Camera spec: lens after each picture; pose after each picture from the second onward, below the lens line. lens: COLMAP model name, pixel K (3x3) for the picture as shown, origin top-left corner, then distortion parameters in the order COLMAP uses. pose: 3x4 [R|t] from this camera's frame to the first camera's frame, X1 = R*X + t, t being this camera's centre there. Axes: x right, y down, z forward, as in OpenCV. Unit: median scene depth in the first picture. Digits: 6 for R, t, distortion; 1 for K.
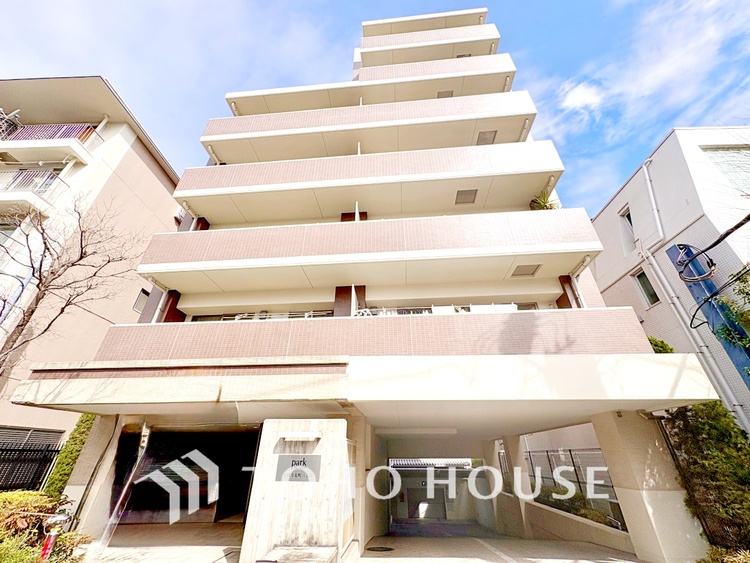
lens RADIAL K [[298.3, 0, 373.0], [0, 298.3, 280.9], [0, 0, 1]] dist [0.001687, -0.000089]
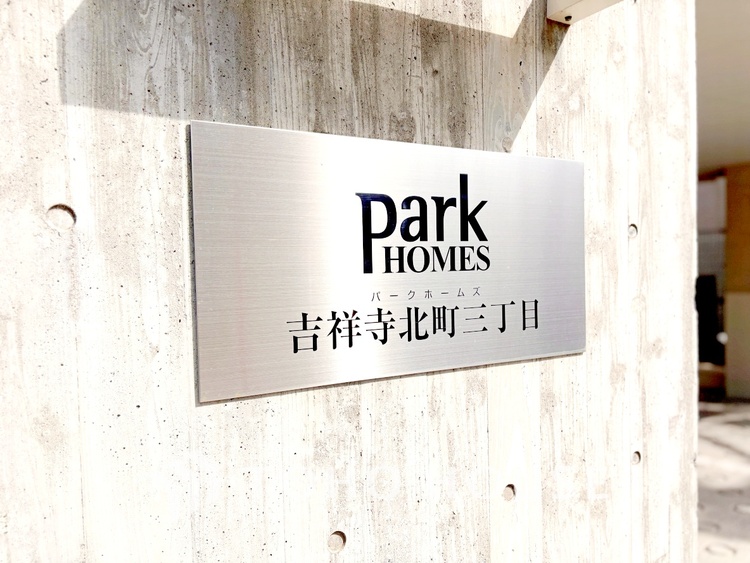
lens RADIAL K [[568.7, 0, 371.7], [0, 568.7, 285.6], [0, 0, 1]] dist [0.023277, -0.003598]
pose [[0.821543, -0.040972, 0.568673, -0.271659], [-0.265625, 0.855051, 0.445344, 0.407902], [-0.504491, -0.516923, 0.691577, 0.642775]]
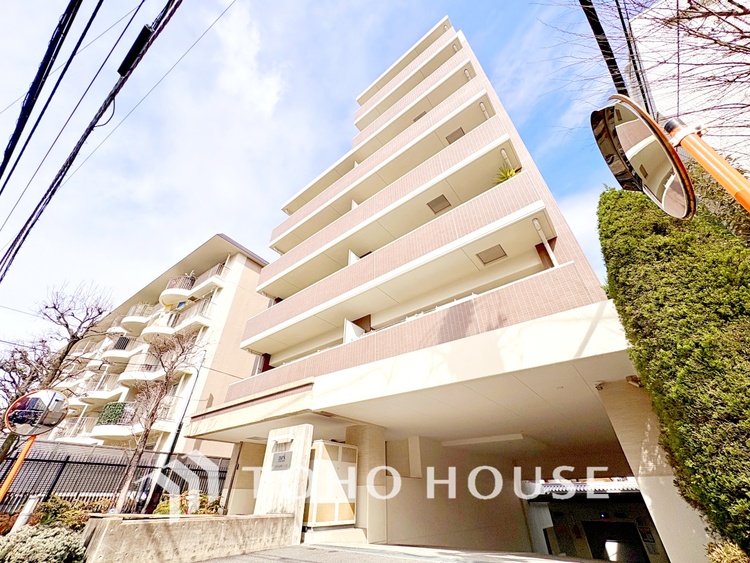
lens RADIAL K [[298.3, 0, 372.8], [0, 298.3, 282.8], [0, 0, 1]] dist [0.001687, -0.000089]
pose [[0.832398, -0.324715, -0.449081, 0.764662], [0.282534, 0.945790, -0.160175, 0.123532], [0.476747, 0.006448, 0.879017, -0.043902]]
